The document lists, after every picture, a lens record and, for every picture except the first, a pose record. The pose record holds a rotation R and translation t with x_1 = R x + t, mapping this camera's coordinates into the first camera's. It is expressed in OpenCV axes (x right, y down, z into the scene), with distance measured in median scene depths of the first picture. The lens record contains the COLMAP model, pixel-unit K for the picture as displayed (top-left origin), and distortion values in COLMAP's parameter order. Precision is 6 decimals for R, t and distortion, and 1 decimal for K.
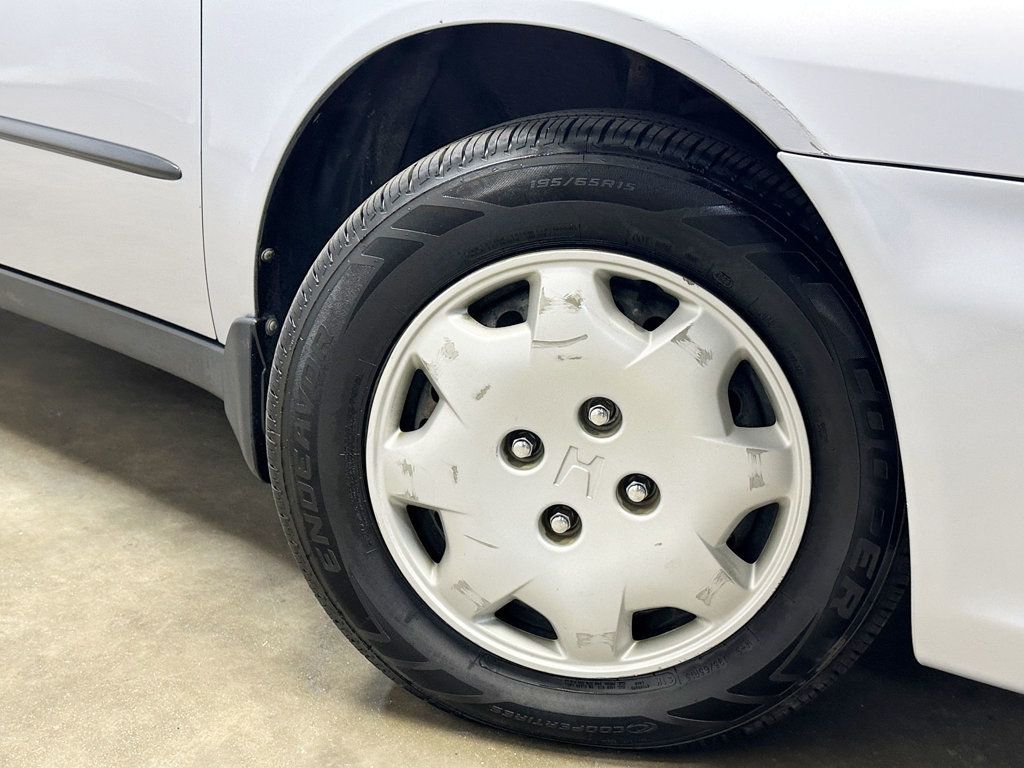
lens RADIAL K [[1330.5, 0, 514.3], [0, 1330.5, 392.8], [0, 0, 1]] dist [0.059978, 0.000000]
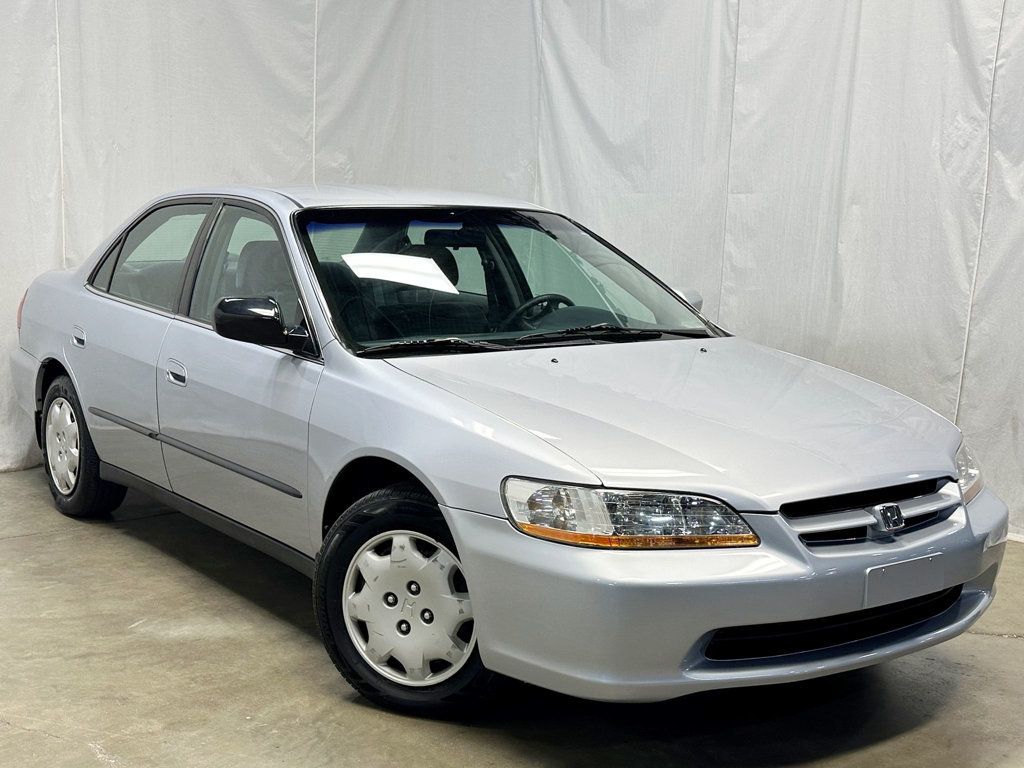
lens RADIAL K [[1330.5, 0, 515.9], [0, 1330.5, 384.3], [0, 0, 1]] dist [0.059978, 0.000000]
pose [[0.969365, -0.008670, -0.245473, 0.954684], [-0.036993, 0.982825, -0.180796, 0.094311], [0.242824, 0.184338, 0.952395, -1.710316]]
